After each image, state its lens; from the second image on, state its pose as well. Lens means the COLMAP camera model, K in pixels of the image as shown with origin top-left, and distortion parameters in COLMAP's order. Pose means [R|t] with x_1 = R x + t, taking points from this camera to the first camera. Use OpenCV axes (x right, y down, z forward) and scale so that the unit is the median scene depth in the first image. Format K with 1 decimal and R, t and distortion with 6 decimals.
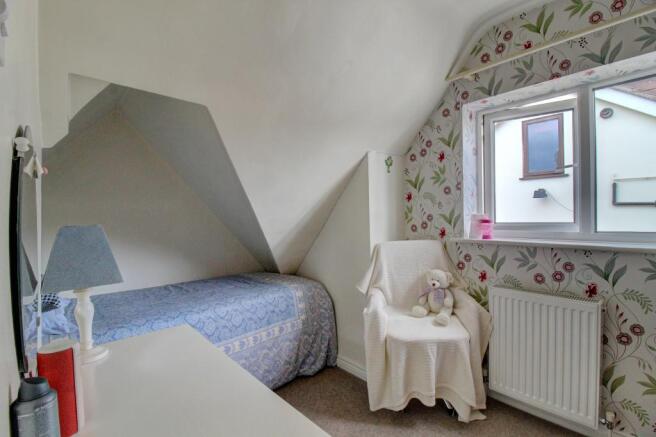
lens RADIAL K [[303.3, 0, 328.0], [0, 303.3, 218.6], [0, 0, 1]] dist [-0.021827, -0.003517]
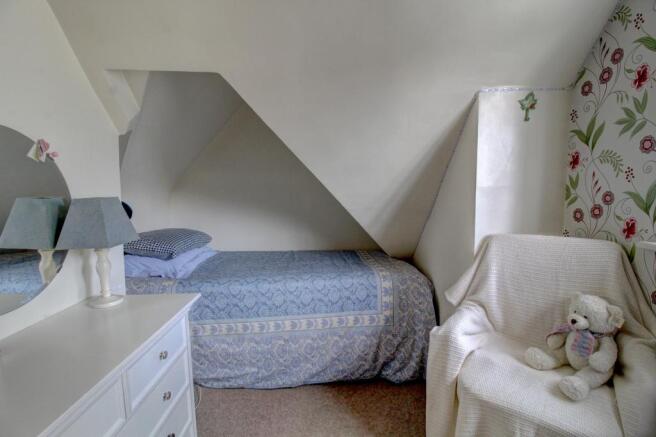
lens RADIAL K [[303.3, 0, 329.0], [0, 303.3, 218.7], [0, 0, 1]] dist [-0.021827, -0.003517]
pose [[0.773163, 0.078679, -0.629308, 0.295205], [-0.014704, 0.994232, 0.106238, -0.015879], [0.634037, -0.072886, 0.769860, 0.282038]]
